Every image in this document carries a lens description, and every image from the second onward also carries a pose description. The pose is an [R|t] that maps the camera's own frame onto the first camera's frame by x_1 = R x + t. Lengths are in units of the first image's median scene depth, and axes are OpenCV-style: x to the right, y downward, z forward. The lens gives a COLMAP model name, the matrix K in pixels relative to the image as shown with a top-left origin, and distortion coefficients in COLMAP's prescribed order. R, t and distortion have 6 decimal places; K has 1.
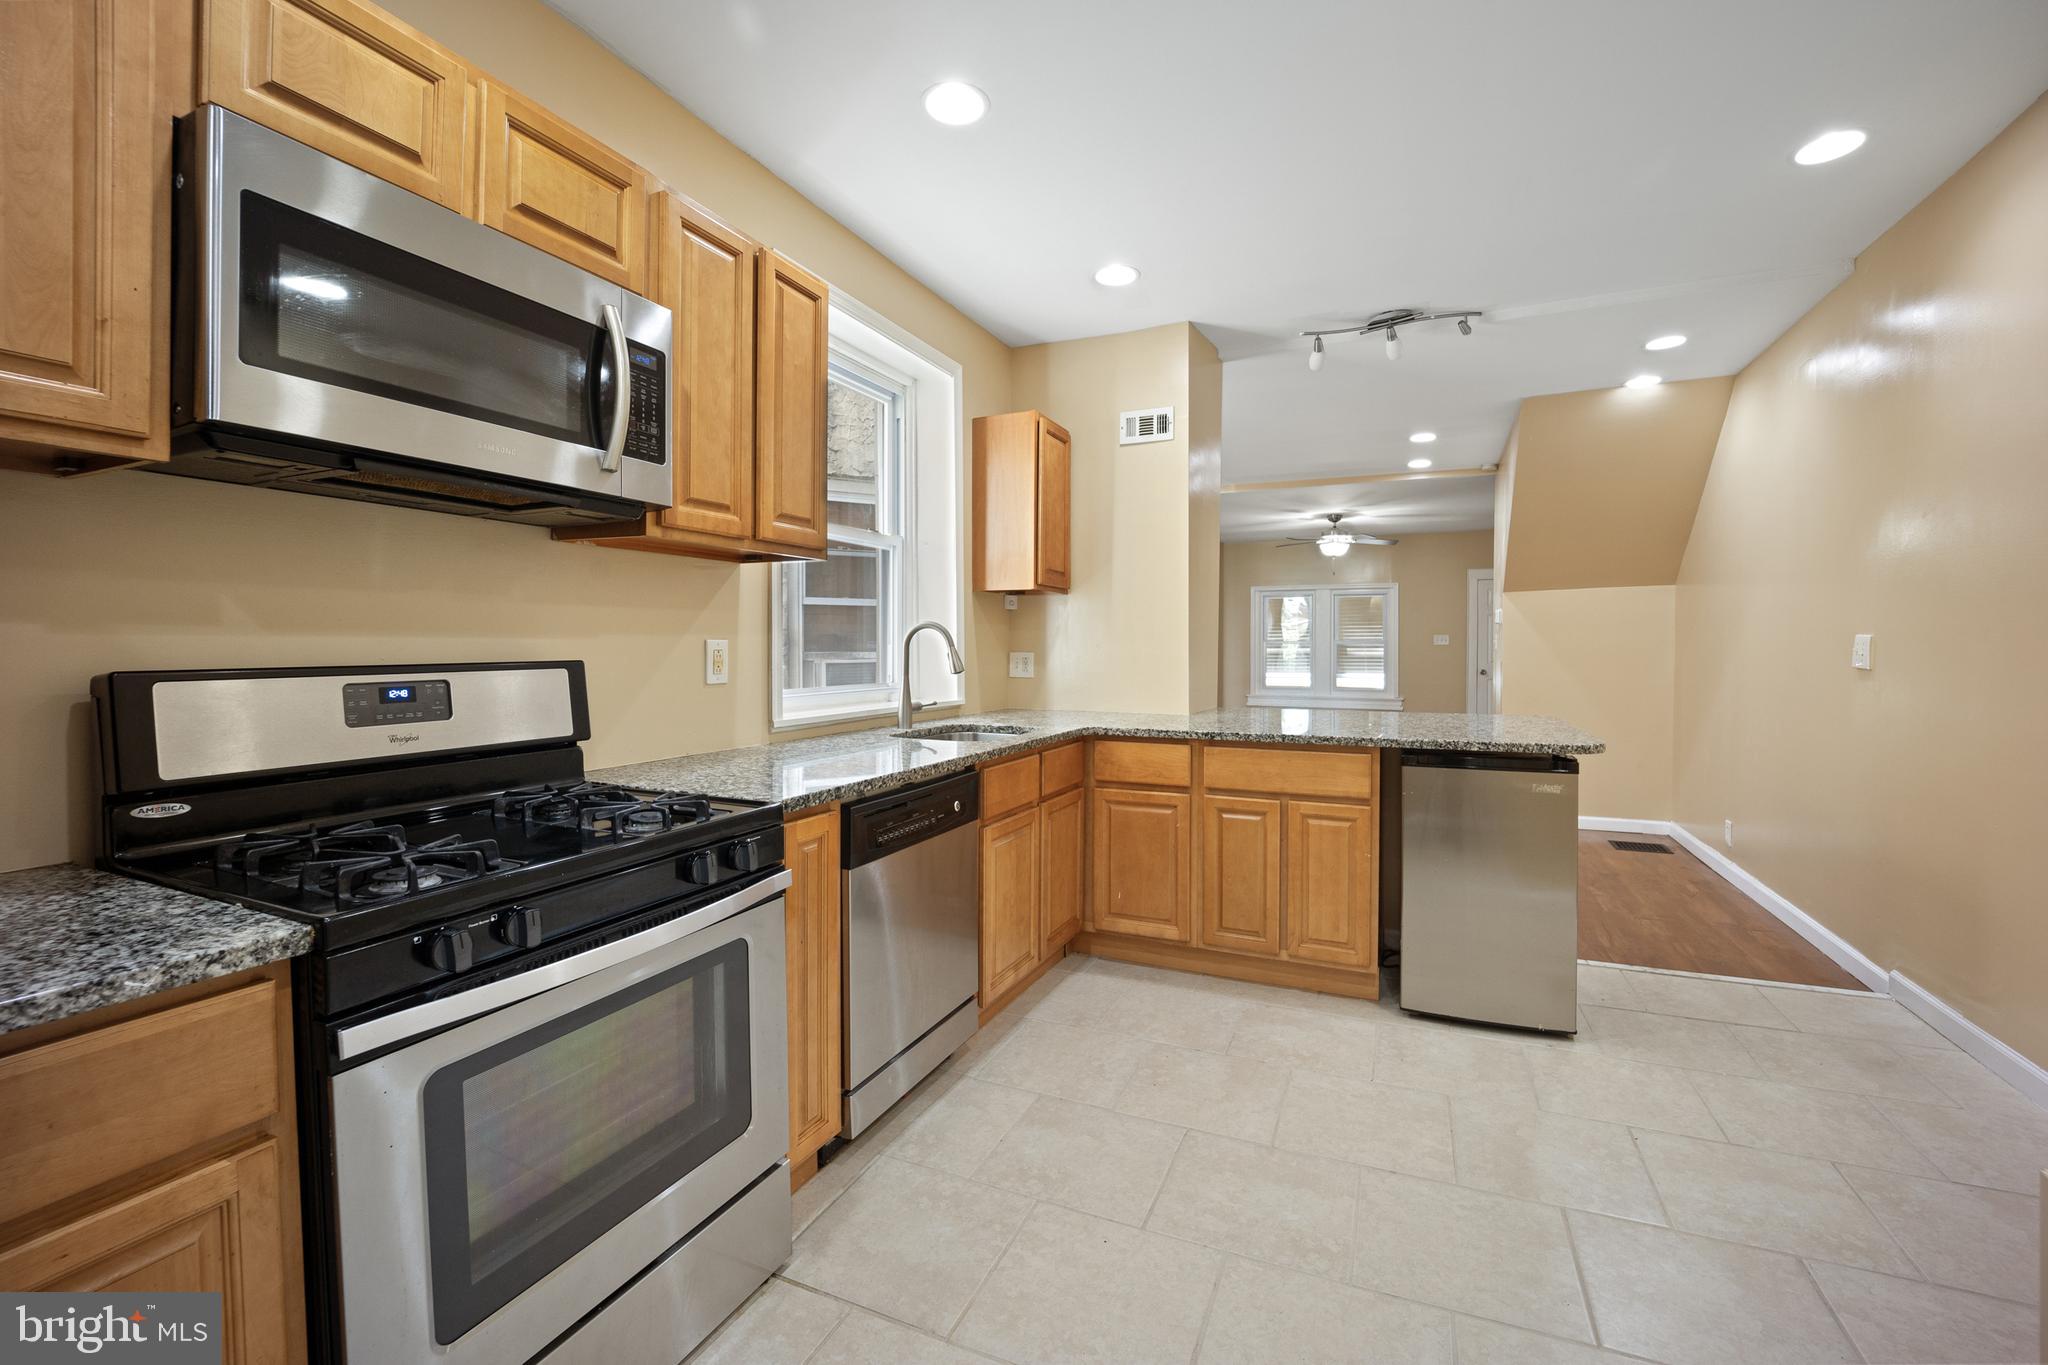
lens RADIAL K [[844.6, 0, 1038.1], [0, 844.6, 656.7], [0, 0, 1]] dist [-0.001285, -0.001630]
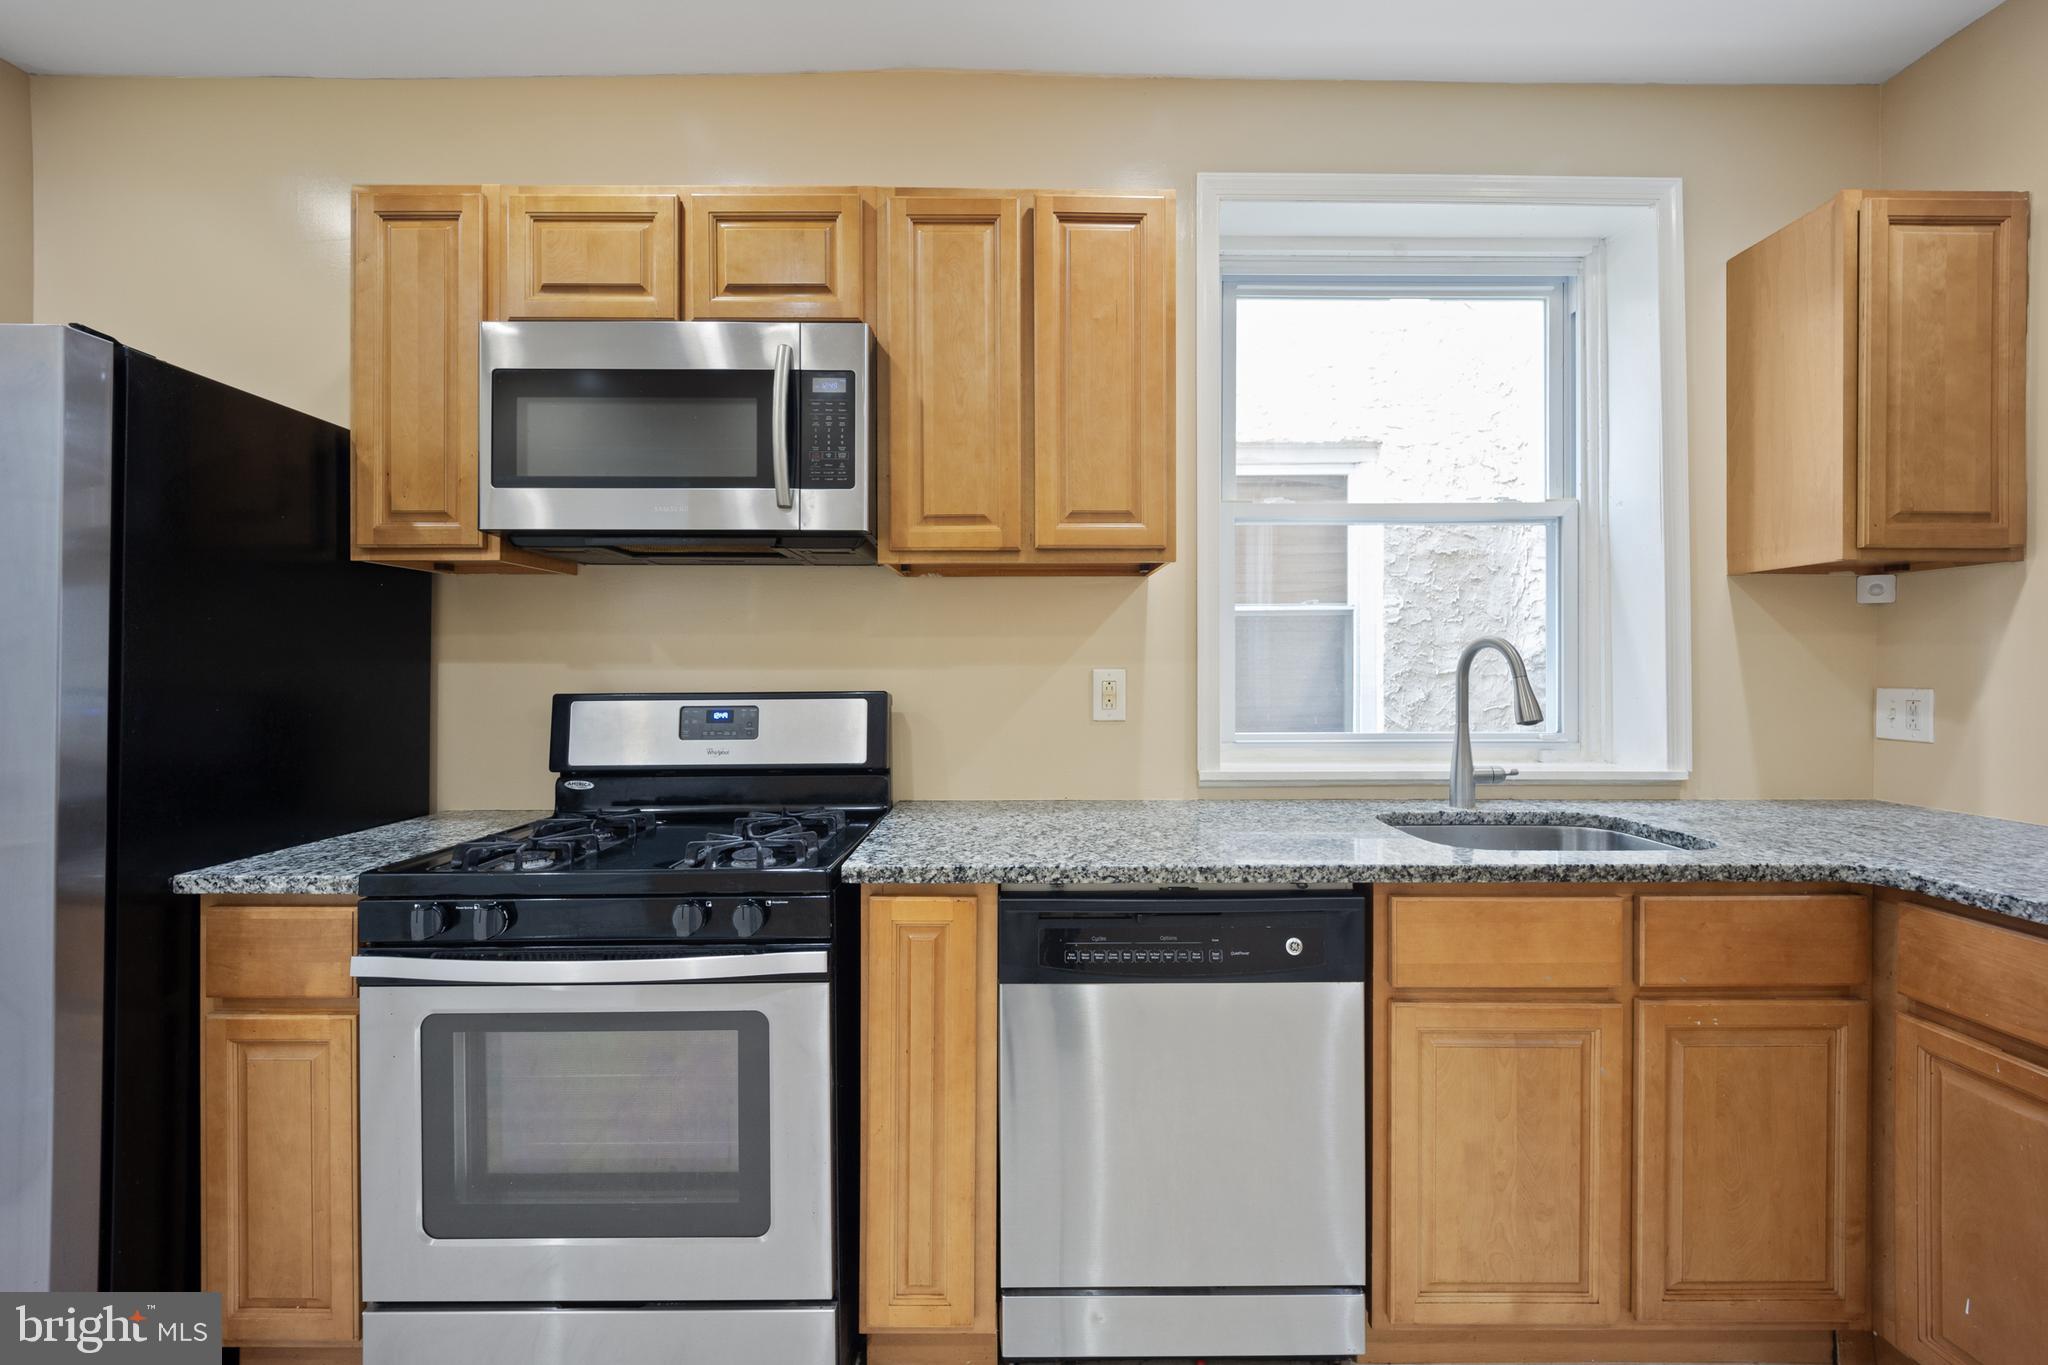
lens RADIAL K [[844.6, 0, 1028.2], [0, 844.6, 668.0], [0, 0, 1]] dist [-0.001285, -0.001630]
pose [[0.417691, -0.002712, -0.908585, 0.438502], [-0.010112, 0.999920, -0.007634, -0.016656], [0.908533, 0.012376, 0.417630, 0.685256]]
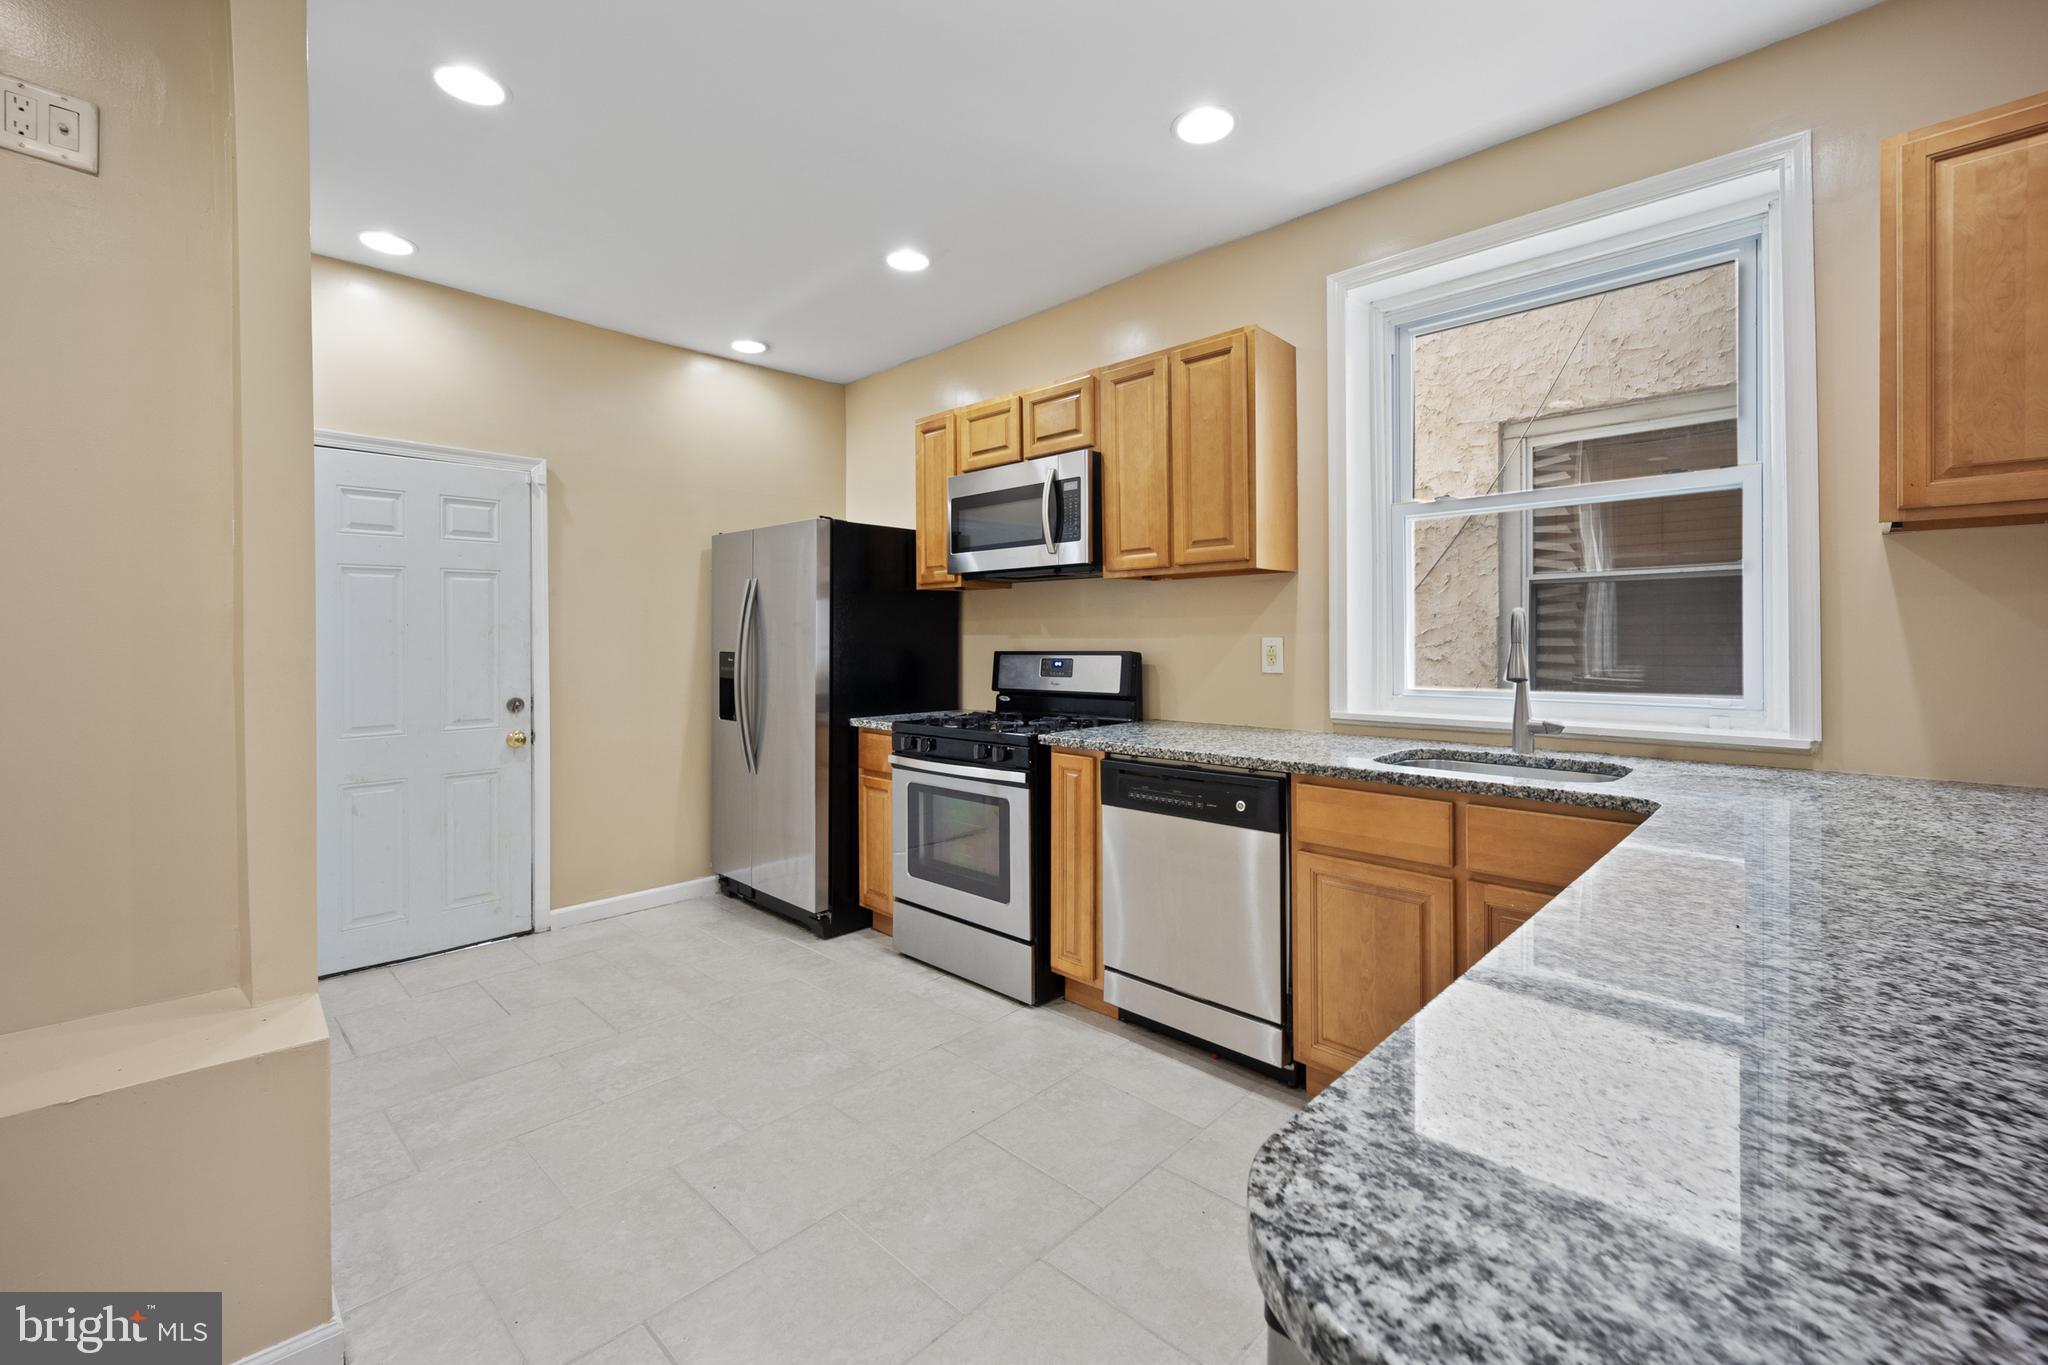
lens RADIAL K [[844.6, 0, 1039.4], [0, 844.6, 641.4], [0, 0, 1]] dist [-0.001285, -0.001630]
pose [[-0.327668, 0.004351, -0.944783, 1.085348], [-0.007187, 0.999949, 0.007097, -0.025148], [0.944766, 0.009115, -0.327620, 1.306816]]
